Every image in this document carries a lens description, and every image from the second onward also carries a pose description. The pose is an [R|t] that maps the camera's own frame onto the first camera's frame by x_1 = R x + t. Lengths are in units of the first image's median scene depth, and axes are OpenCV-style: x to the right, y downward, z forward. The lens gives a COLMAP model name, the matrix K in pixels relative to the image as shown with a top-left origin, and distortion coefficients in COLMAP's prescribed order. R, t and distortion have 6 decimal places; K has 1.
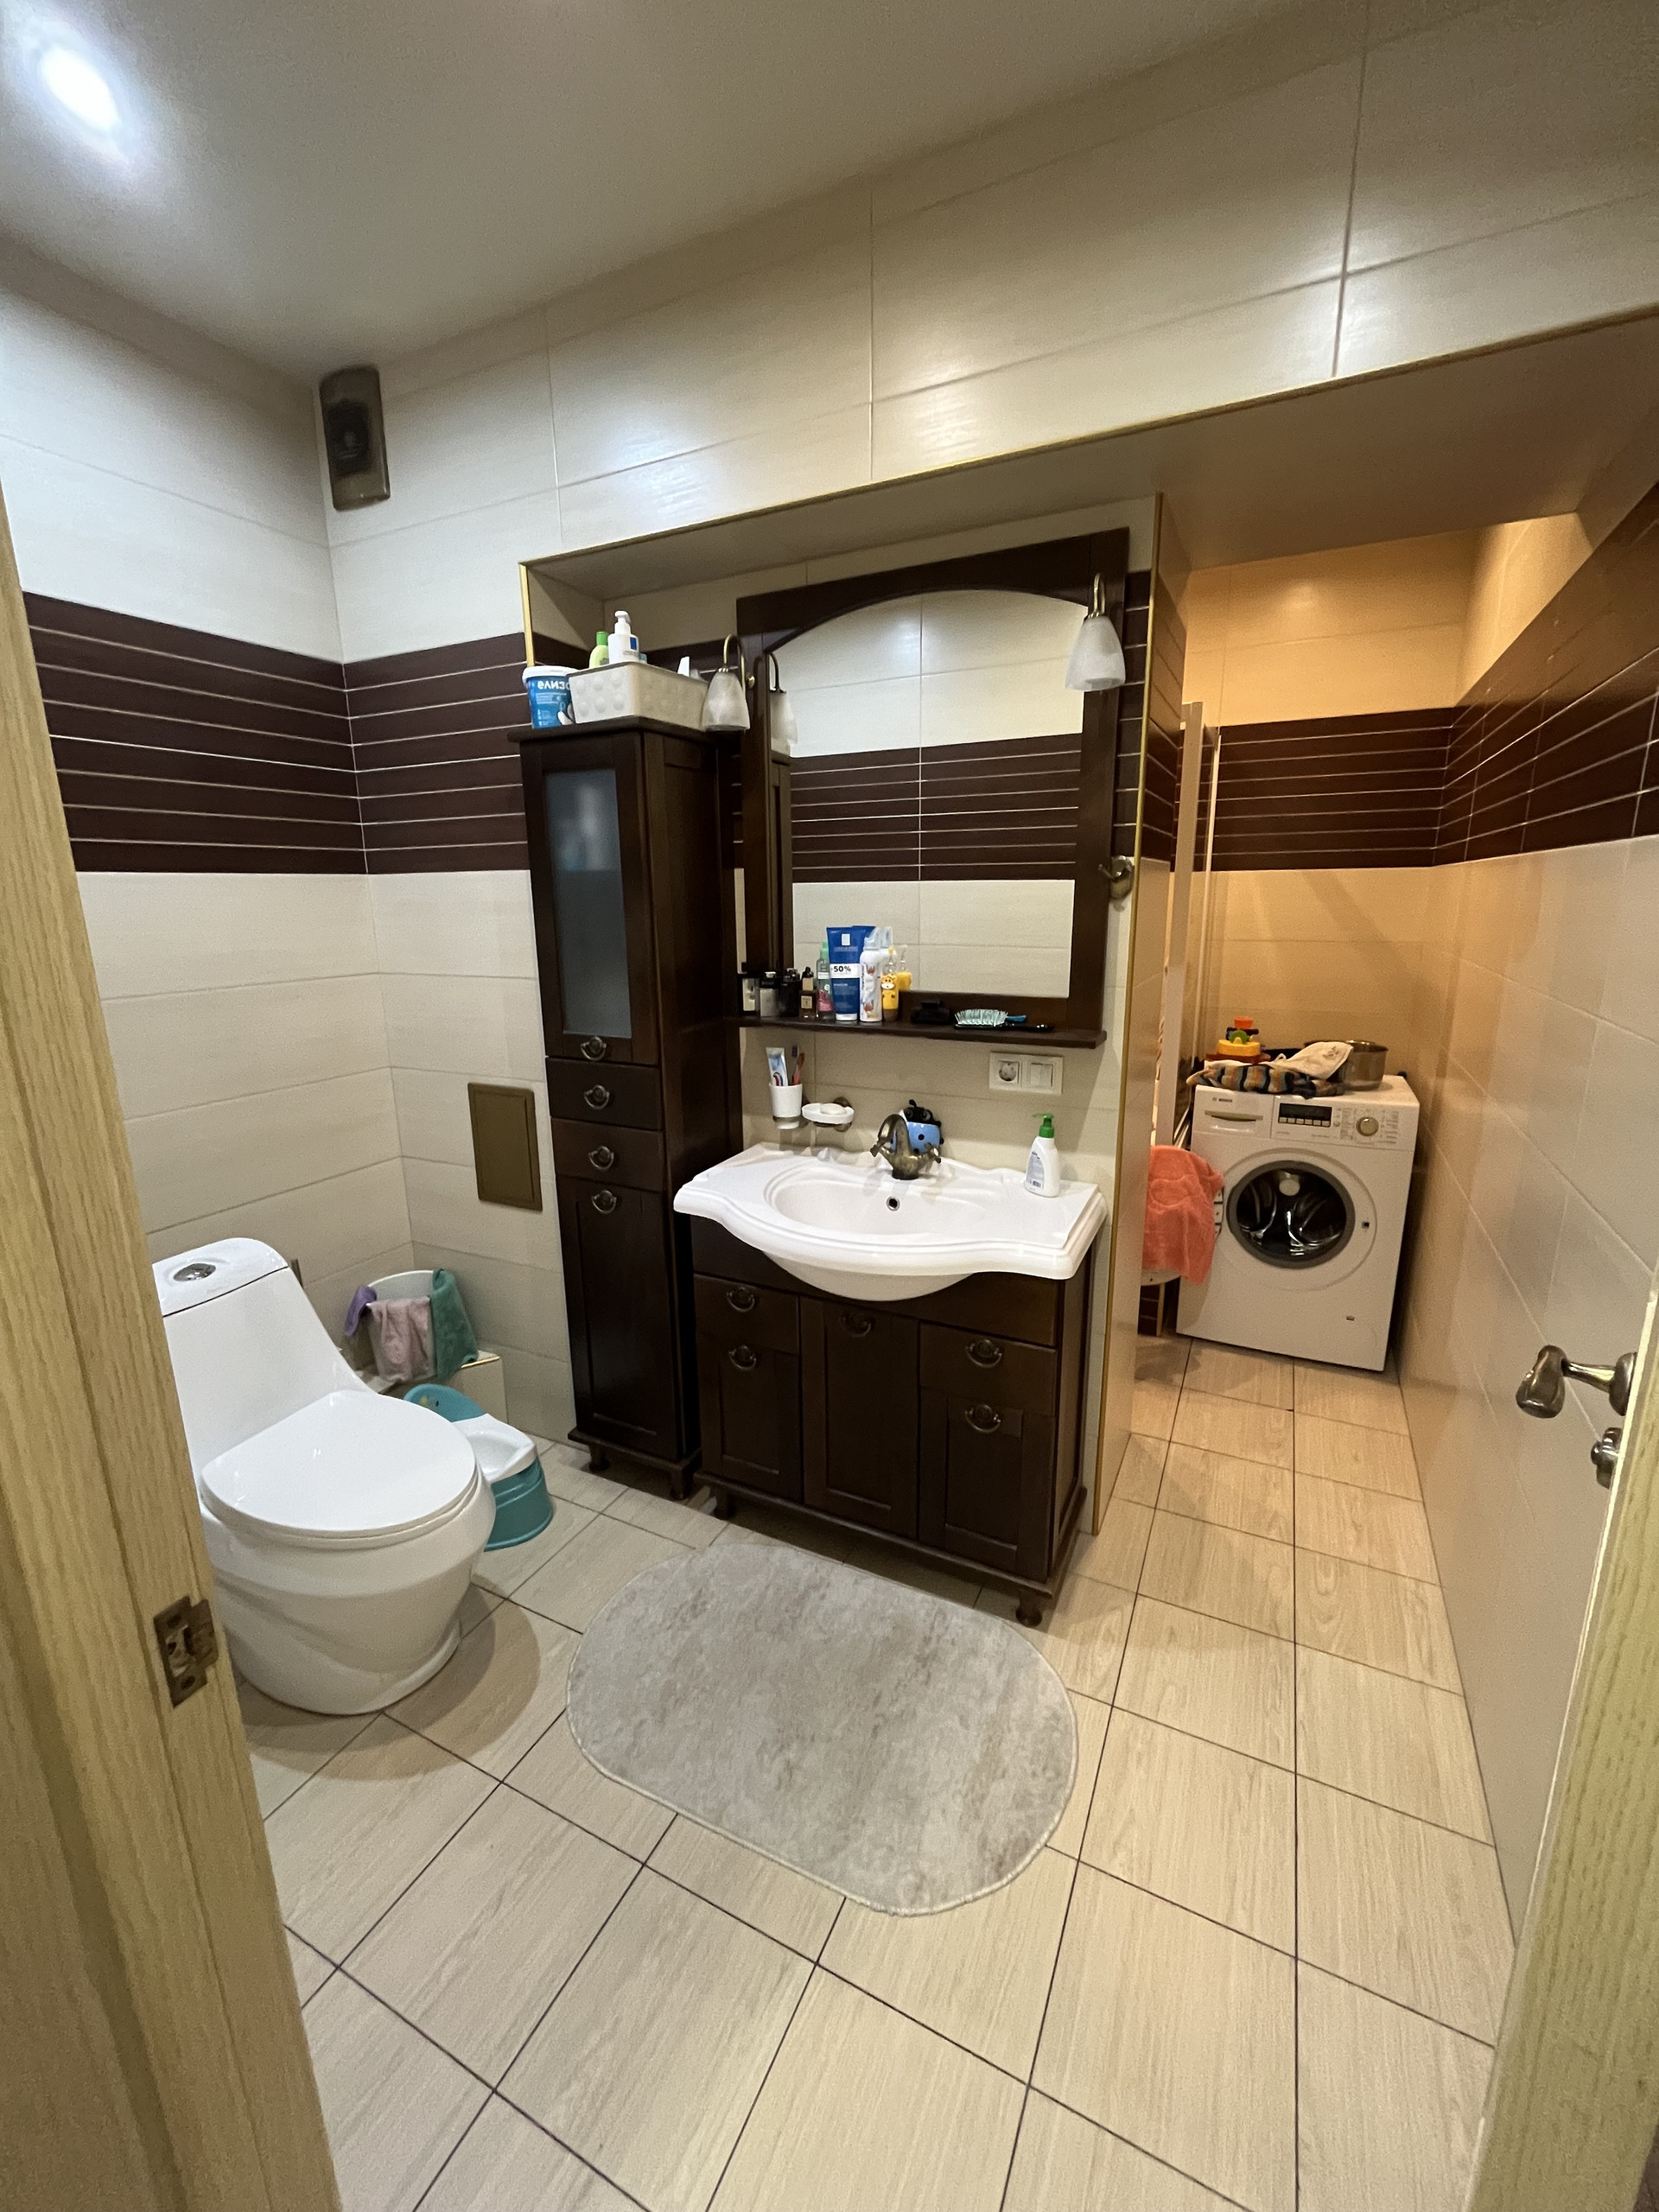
lens RADIAL K [[899.5, 0, 829.8], [0, 899.5, 1101.1], [0, 0, 1]] dist [-0.001454, -0.000079]
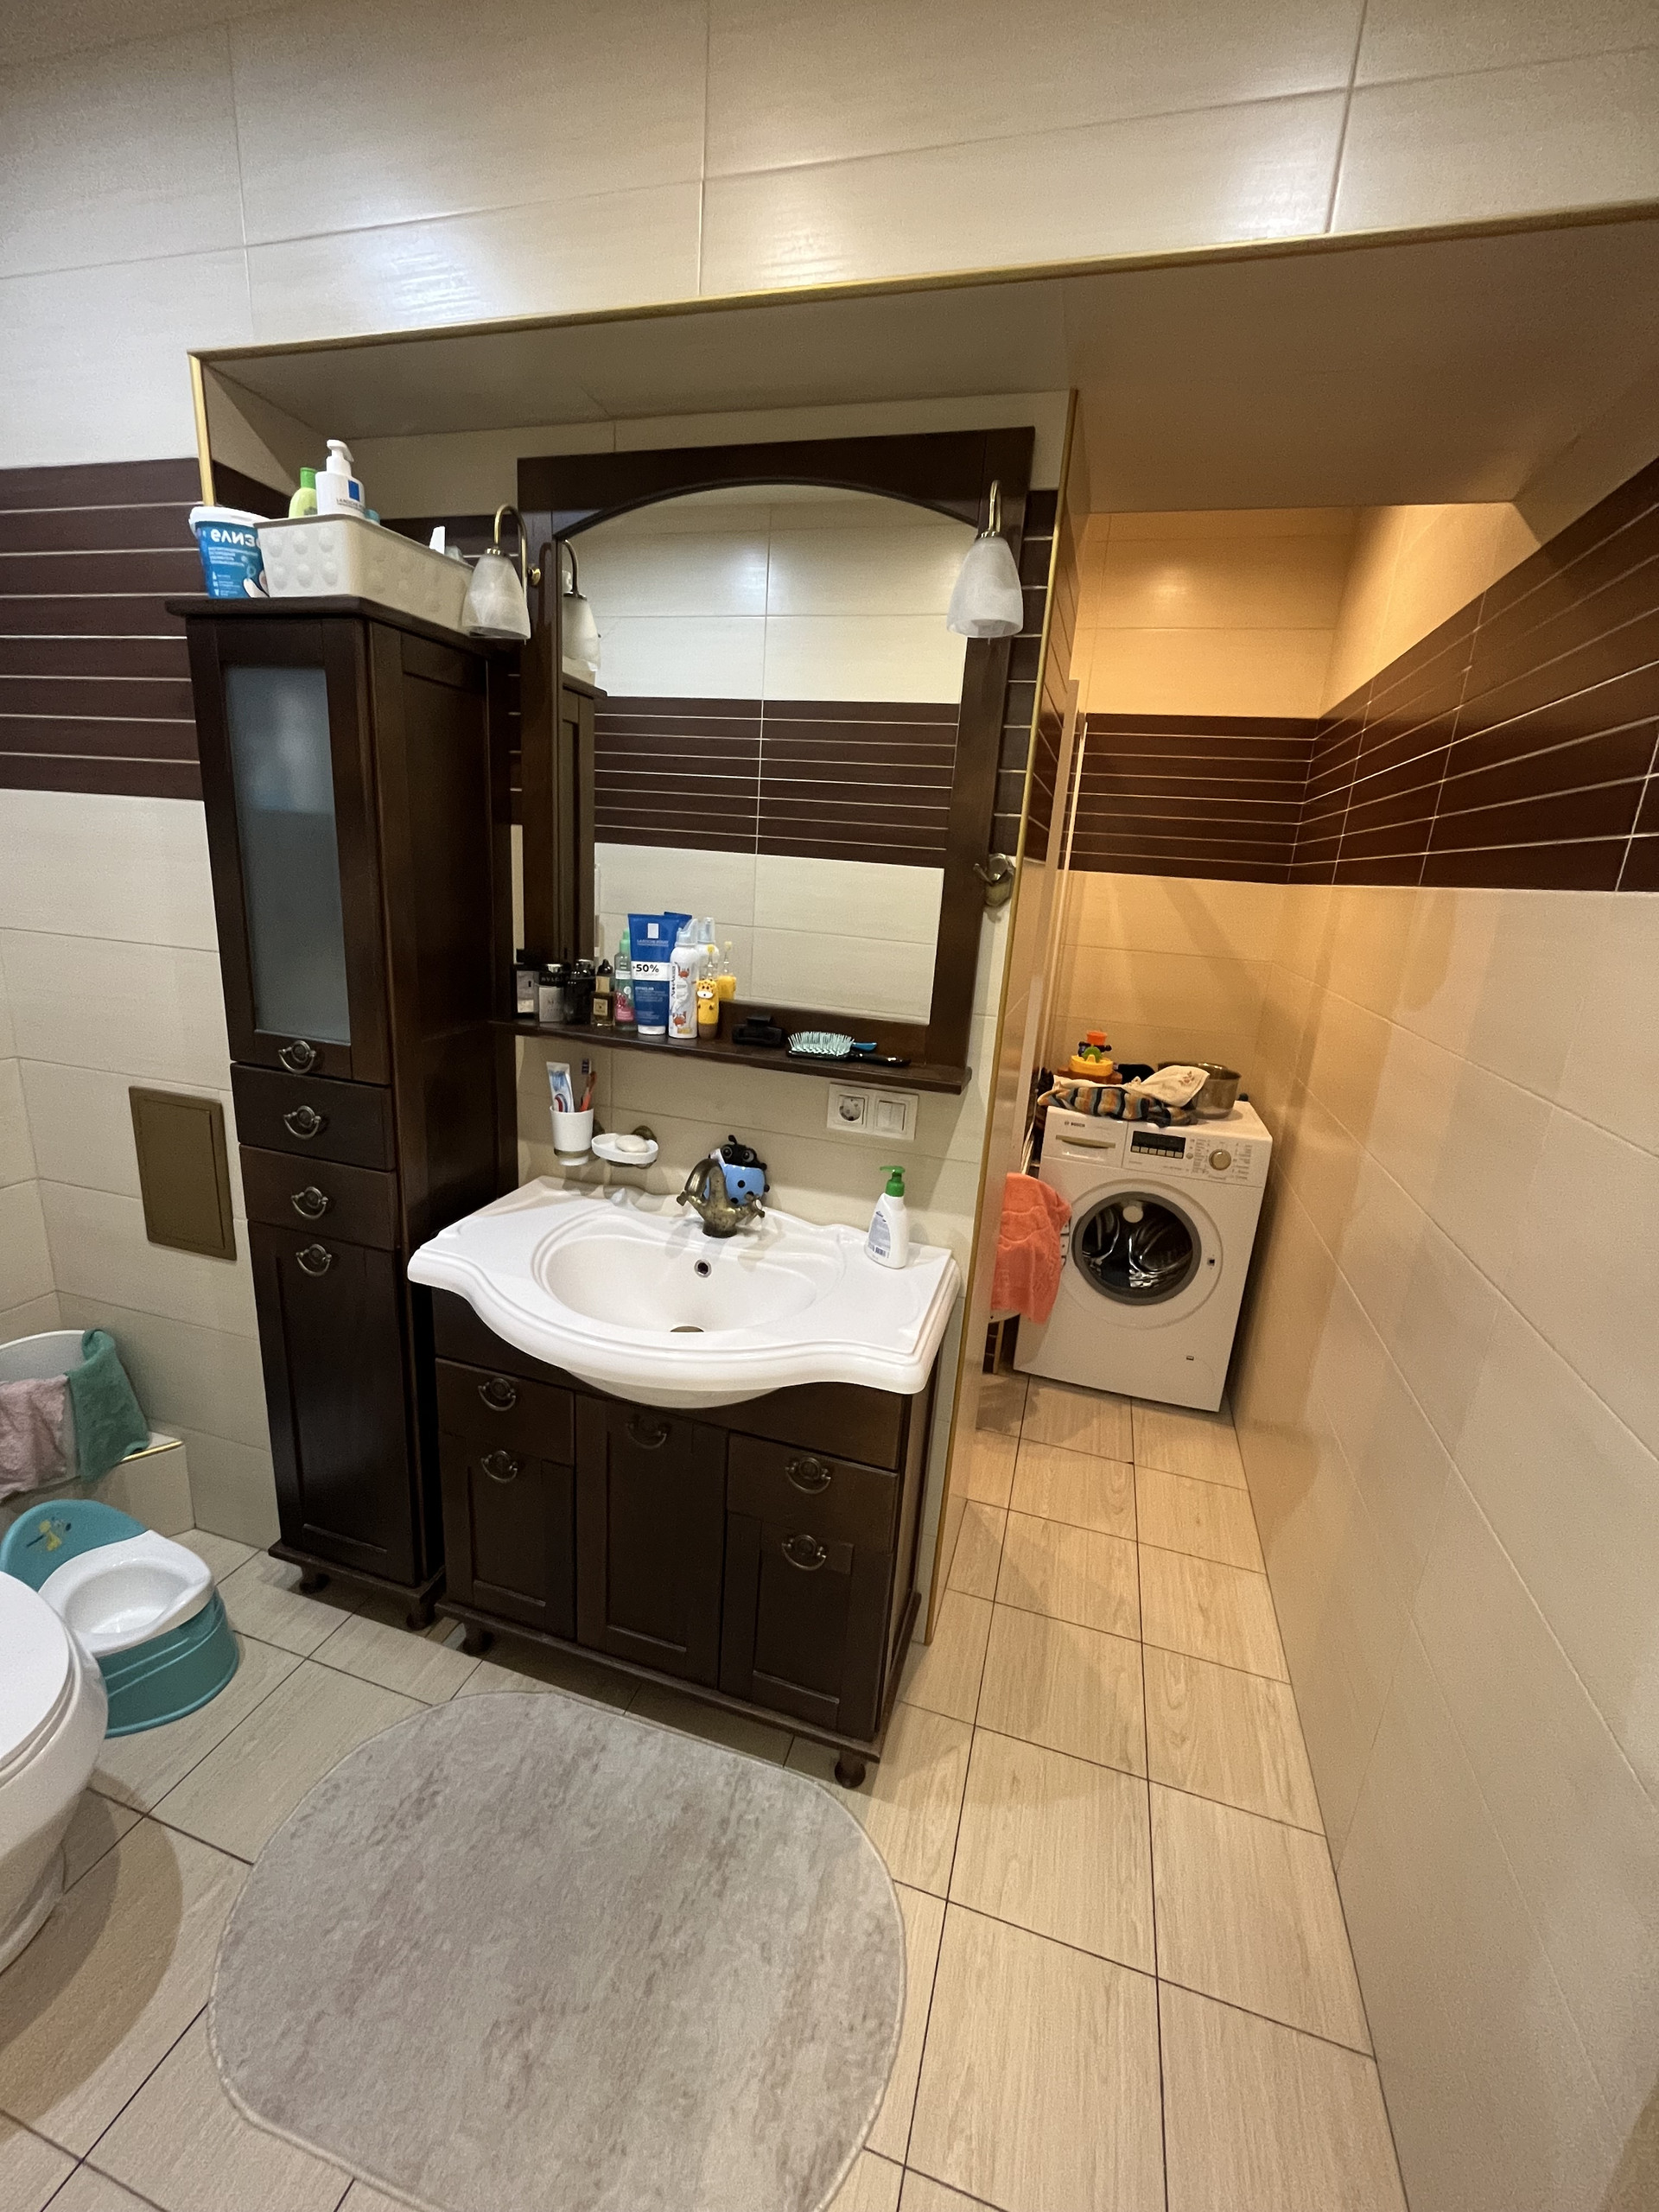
lens RADIAL K [[899.5, 0, 829.8], [0, 899.5, 1101.1], [0, 0, 1]] dist [-0.001454, -0.000079]
pose [[0.982366, 0.032158, 0.184180, 0.029660], [-0.039010, 0.998670, 0.033702, -0.065433], [-0.182852, -0.040293, 0.982315, 0.205502]]
